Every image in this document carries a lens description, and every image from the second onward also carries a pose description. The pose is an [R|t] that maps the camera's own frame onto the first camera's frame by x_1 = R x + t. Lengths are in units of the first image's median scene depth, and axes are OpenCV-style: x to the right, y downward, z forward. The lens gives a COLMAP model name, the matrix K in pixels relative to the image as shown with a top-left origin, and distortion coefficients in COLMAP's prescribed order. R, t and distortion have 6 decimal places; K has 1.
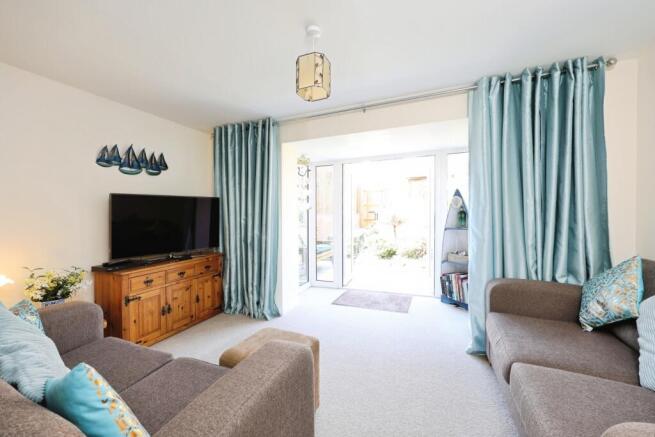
lens RADIAL K [[265.6, 0, 327.0], [0, 265.6, 211.0], [0, 0, 1]] dist [0.001895, 0.000150]
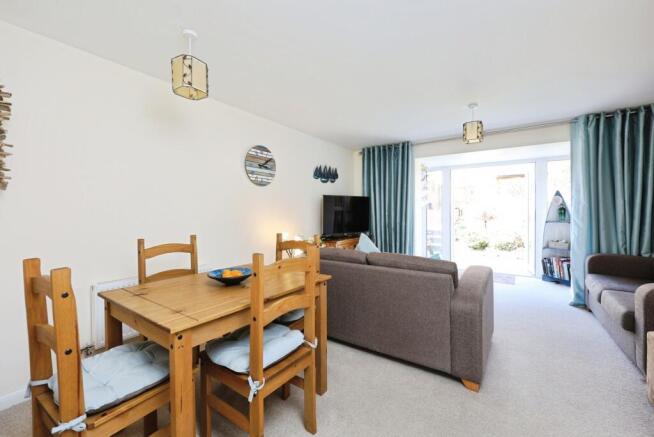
lens RADIAL K [[275.9, 0, 327.6], [0, 275.9, 203.2], [0, 0, 1]] dist [-0.000374, -0.000014]
pose [[0.978860, 0.007194, -0.204403, -0.335871], [-0.009895, 0.999877, -0.012195, 0.006293], [0.204290, 0.013960, 0.978811, -0.544849]]
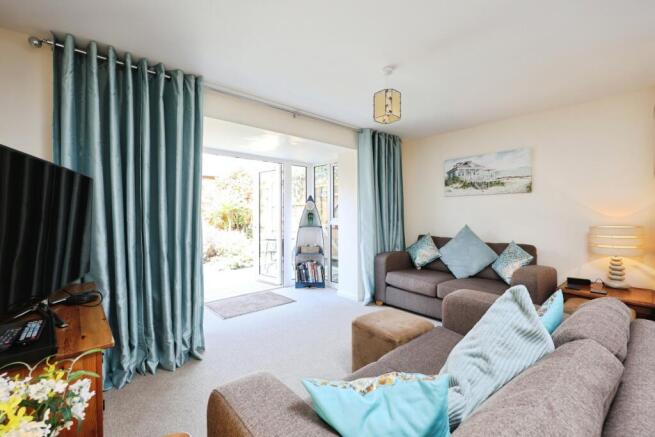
lens RADIAL K [[280.8, 0, 329.0], [0, 280.8, 213.4], [0, 0, 1]] dist [-0.000013, -0.000048]
pose [[0.439135, 0.013101, 0.898325, -0.730831], [-0.017806, 0.999824, -0.005877, 0.011423], [-0.898244, -0.013415, 0.439291, 0.350718]]
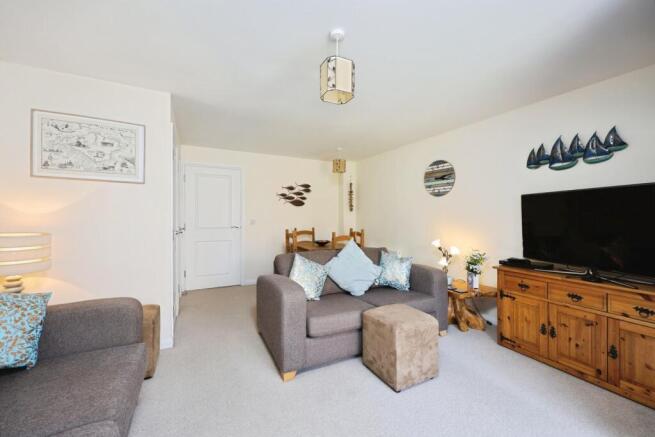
lens RADIAL K [[265.6, 0, 327.0], [0, 265.6, 211.0], [0, 0, 1]] dist [0.001895, 0.000150]
pose [[-0.655294, -0.000964, -0.755374, 0.396726], [0.014326, 0.999803, -0.013704, 0.001394], [0.755238, -0.019802, -0.655151, 0.866311]]
